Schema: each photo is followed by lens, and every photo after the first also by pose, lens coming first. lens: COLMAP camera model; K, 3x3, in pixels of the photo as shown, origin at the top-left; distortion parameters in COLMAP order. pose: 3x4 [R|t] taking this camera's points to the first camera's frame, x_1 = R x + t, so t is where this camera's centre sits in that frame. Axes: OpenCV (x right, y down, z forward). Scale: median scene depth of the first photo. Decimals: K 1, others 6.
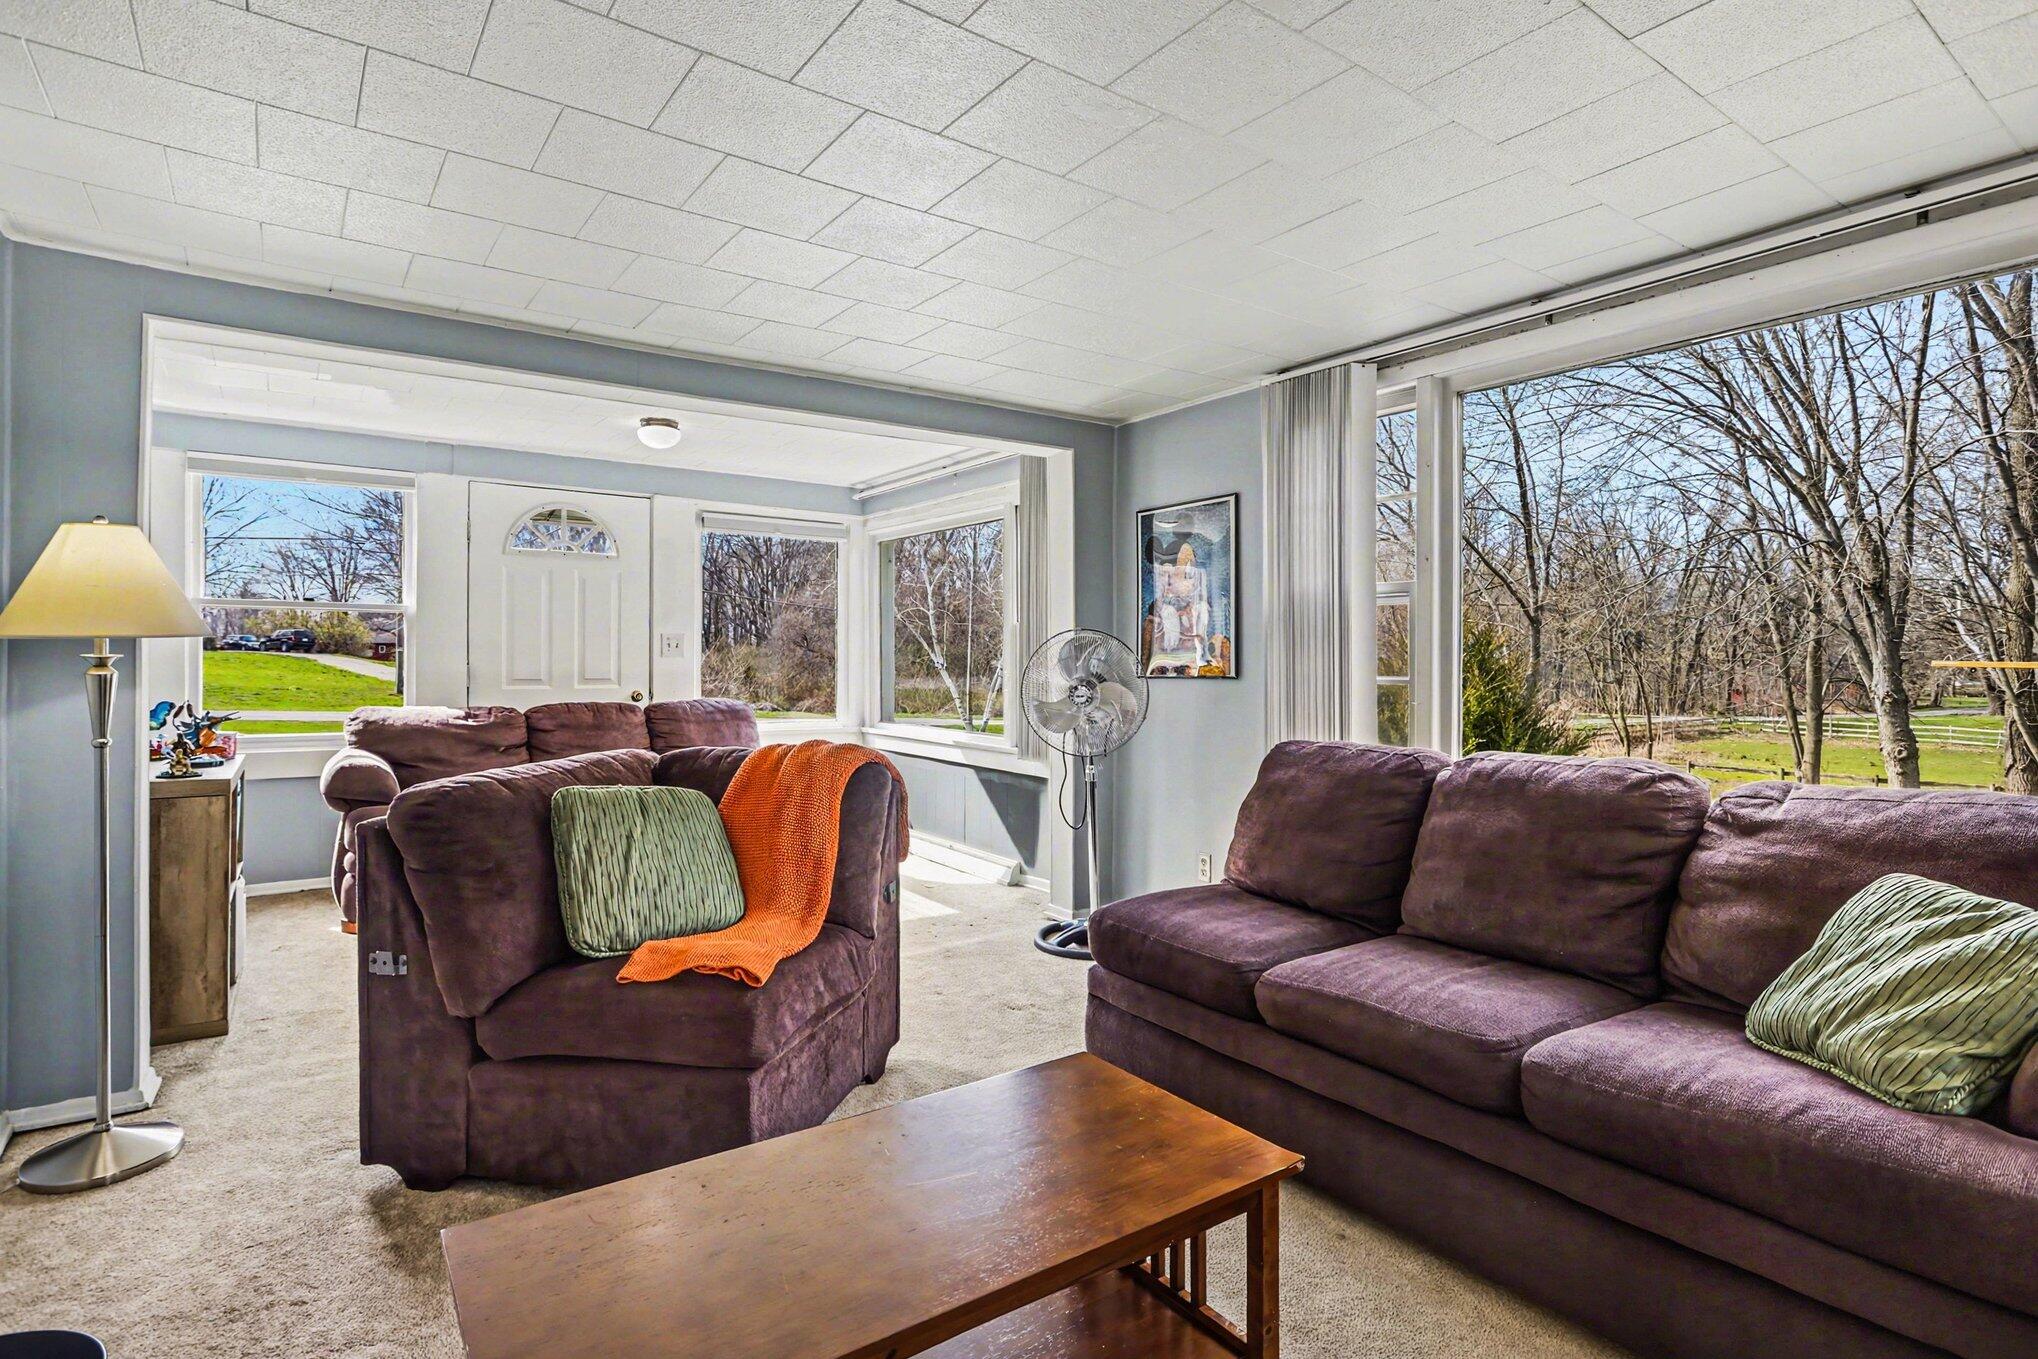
lens RADIAL K [[1008.9, 0, 1018.1], [0, 1008.9, 663.7], [0, 0, 1]] dist [-0.013987, 0.005148]
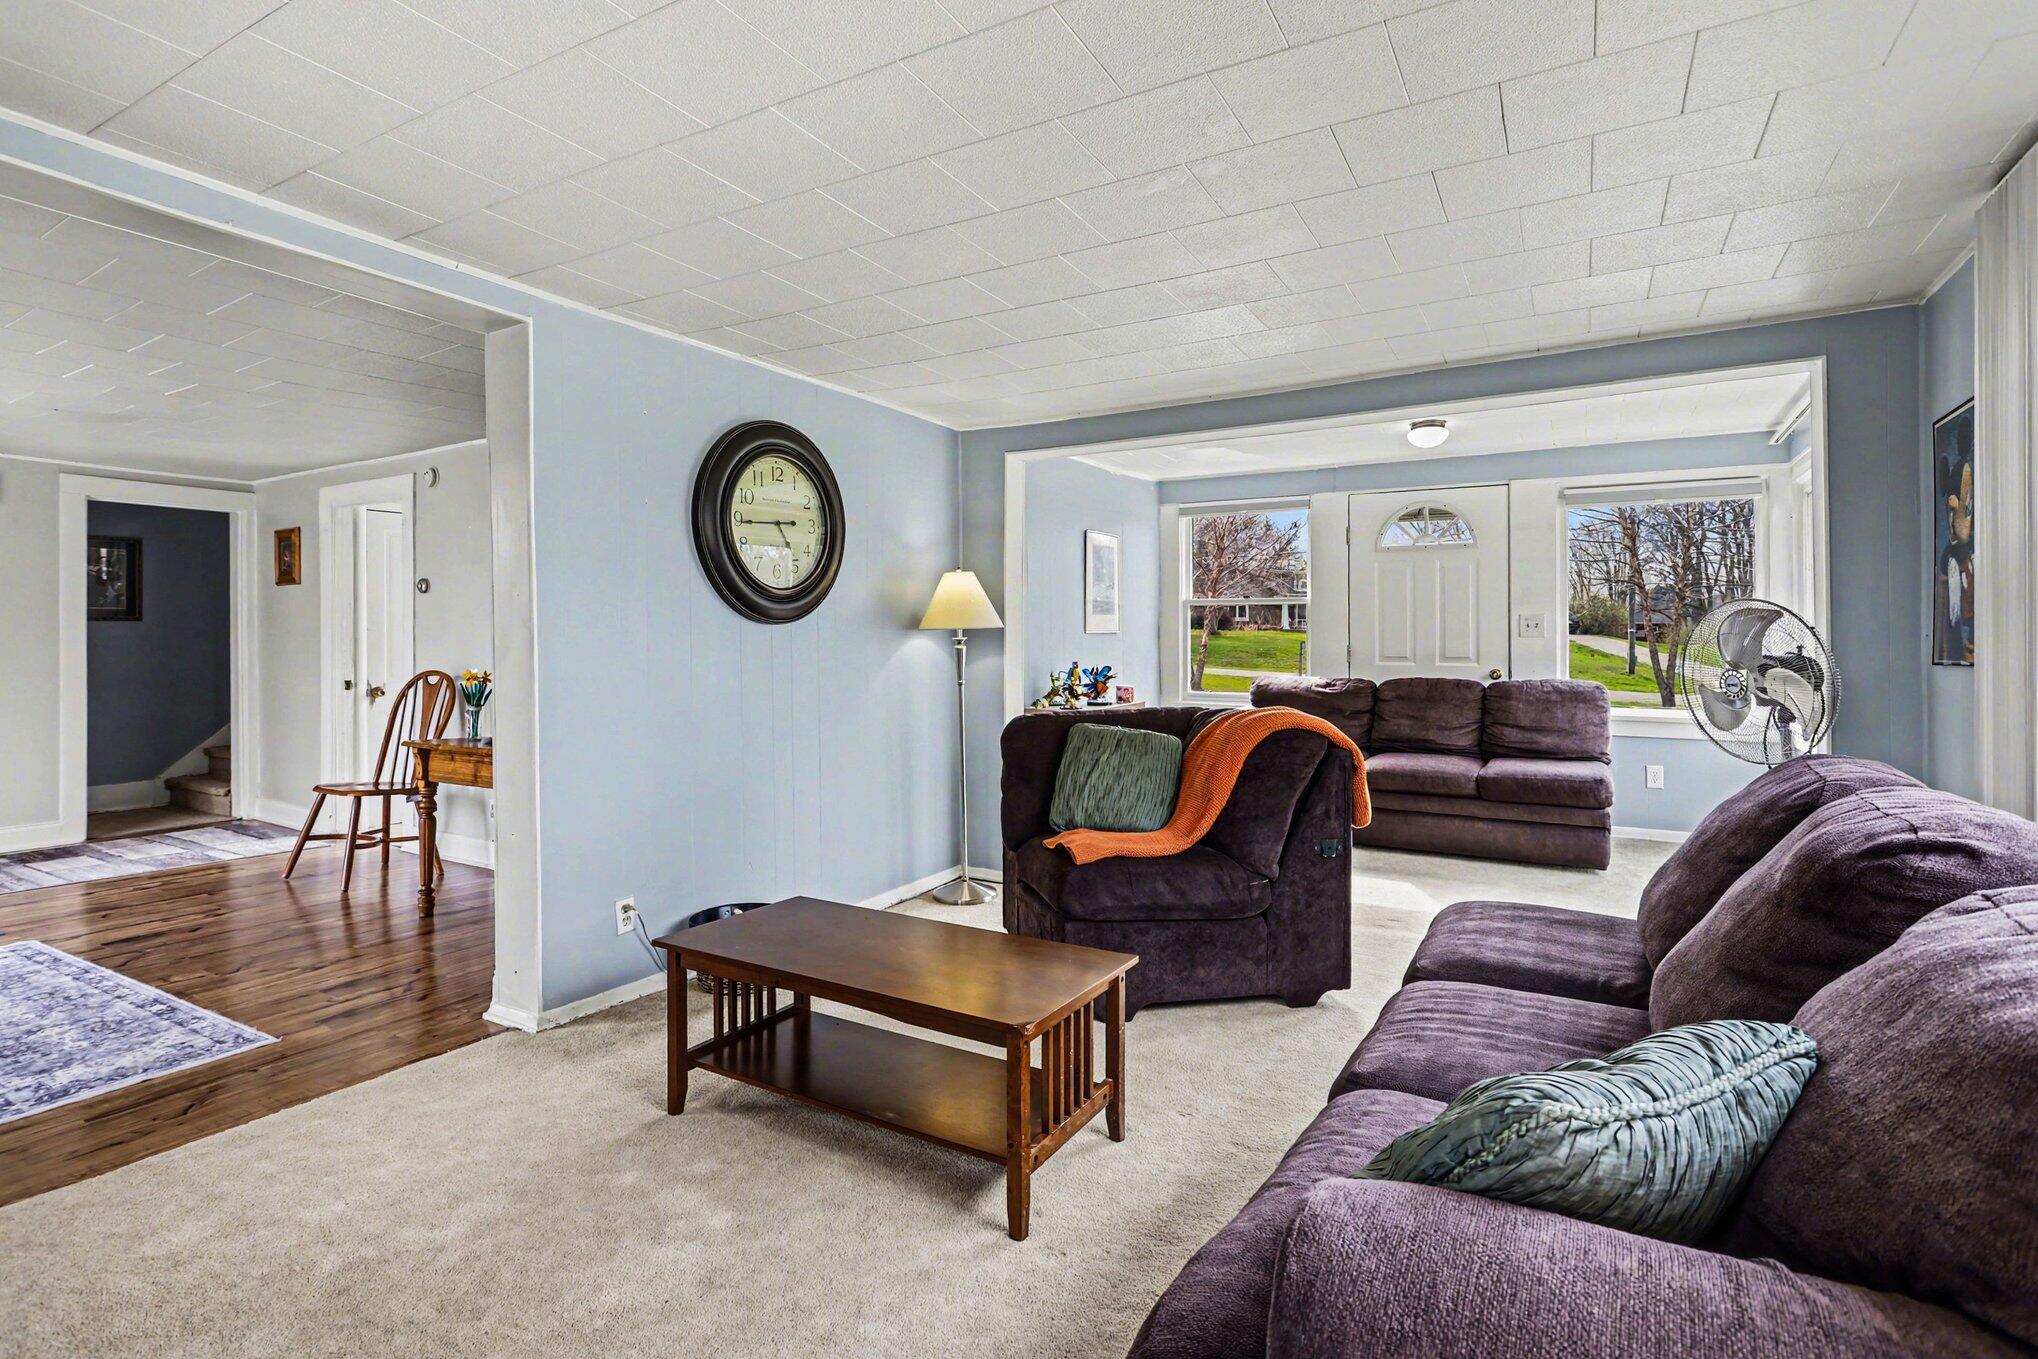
lens RADIAL K [[1008.9, 0, 1029.6], [0, 1008.9, 634.8], [0, 0, 1]] dist [-0.013987, 0.005148]
pose [[0.405605, -0.006486, -0.914026, 0.426087], [-0.002234, 0.999965, -0.008087, 0.000634], [0.914046, 0.005322, 0.405576, 0.141986]]
